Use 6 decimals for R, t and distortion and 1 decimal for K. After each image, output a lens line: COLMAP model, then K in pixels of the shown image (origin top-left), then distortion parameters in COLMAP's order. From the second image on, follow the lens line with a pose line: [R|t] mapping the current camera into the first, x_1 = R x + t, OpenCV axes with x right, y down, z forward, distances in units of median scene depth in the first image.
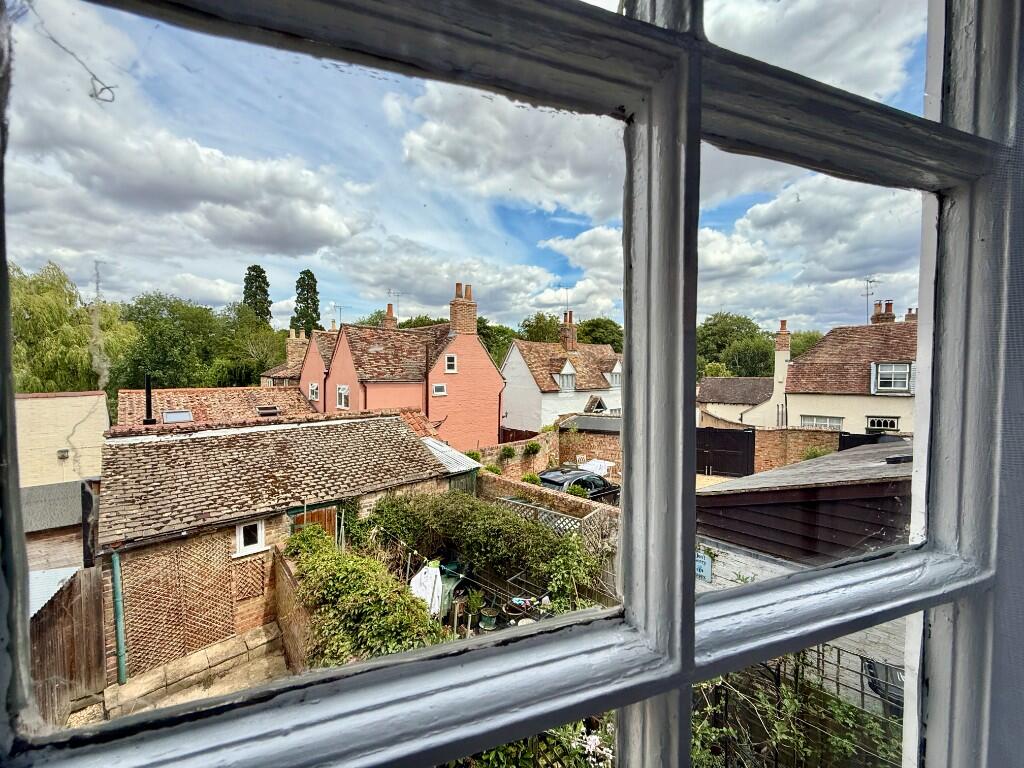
lens RADIAL K [[407.3, 0, 513.6], [0, 407.3, 385.9], [0, 0, 1]] dist [0.001904, 0.000279]
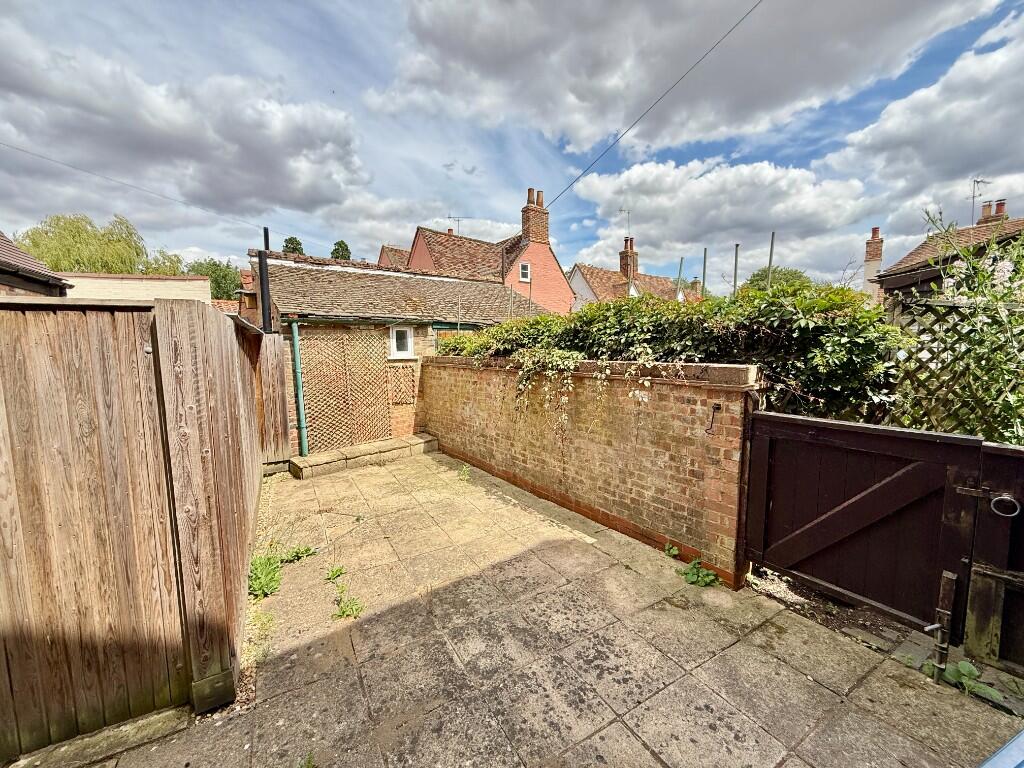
lens RADIAL K [[407.3, 0, 512.7], [0, 407.3, 384.3], [0, 0, 1]] dist [0.001904, 0.000279]
pose [[0.997574, -0.013213, -0.068355, -0.303669], [0.016755, 0.998532, 0.051516, 0.415885], [0.067574, -0.052537, 0.996330, 0.027865]]
